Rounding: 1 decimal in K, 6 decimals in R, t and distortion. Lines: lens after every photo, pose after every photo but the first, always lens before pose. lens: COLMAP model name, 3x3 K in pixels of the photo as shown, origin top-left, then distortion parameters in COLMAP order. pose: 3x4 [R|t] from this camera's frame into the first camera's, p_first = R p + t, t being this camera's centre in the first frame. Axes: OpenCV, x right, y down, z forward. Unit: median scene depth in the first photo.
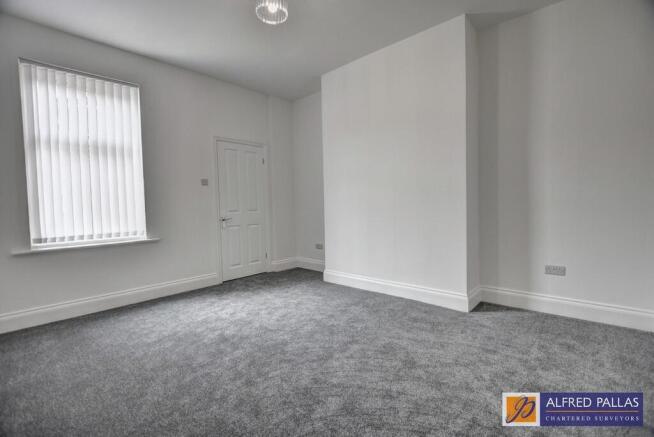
lens RADIAL K [[289.3, 0, 327.0], [0, 289.3, 218.5], [0, 0, 1]] dist [-0.000243, -0.000122]
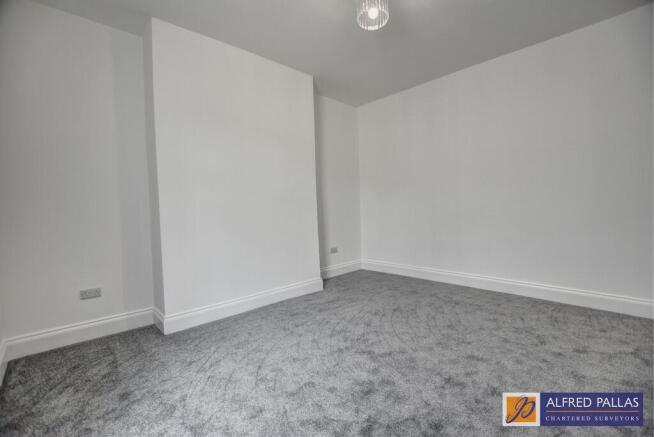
lens RADIAL K [[292.0, 0, 326.3], [0, 292.0, 211.4], [0, 0, 1]] dist [-0.000262, -0.000025]
pose [[0.077874, 0.021308, 0.996735, -0.882230], [0.086086, 0.995894, -0.028015, -0.005185], [-0.993240, 0.087986, 0.075720, 0.830547]]
